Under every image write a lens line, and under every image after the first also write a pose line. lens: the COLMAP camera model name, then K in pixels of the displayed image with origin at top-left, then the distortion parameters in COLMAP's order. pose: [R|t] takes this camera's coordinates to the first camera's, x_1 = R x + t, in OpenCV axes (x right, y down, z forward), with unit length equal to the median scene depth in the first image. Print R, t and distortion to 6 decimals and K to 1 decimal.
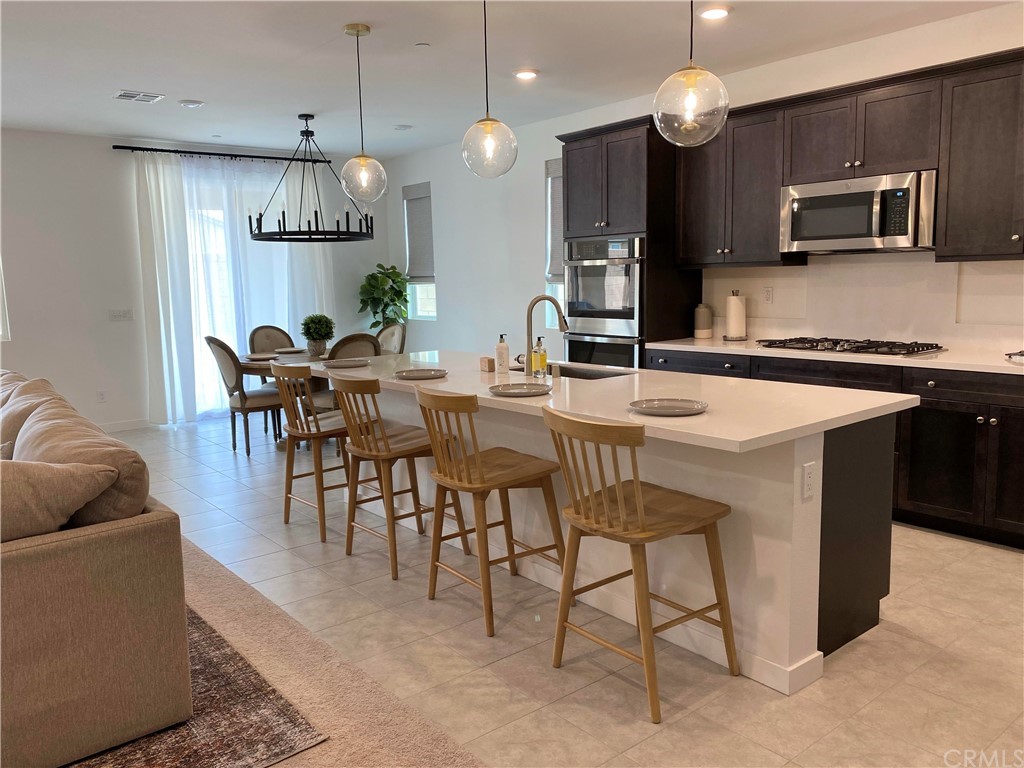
lens RADIAL K [[777.9, 0, 512.6], [0, 777.9, 384.8], [0, 0, 1]] dist [0.056719, -0.078304]
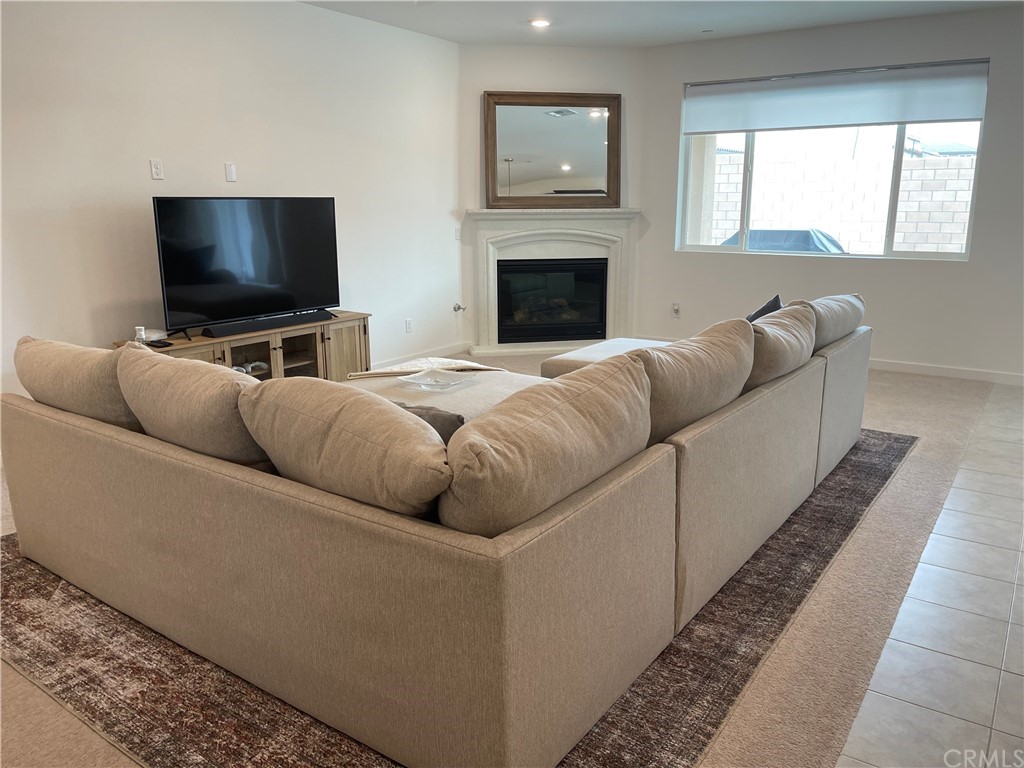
lens RADIAL K [[777.9, 0, 511.0], [0, 777.9, 383.6], [0, 0, 1]] dist [0.056719, -0.078304]
pose [[0.276819, 0.251528, -0.927418, 0.184382], [-0.134441, 0.965779, 0.221804, -0.142706], [0.951471, 0.063283, 0.301161, 0.784446]]
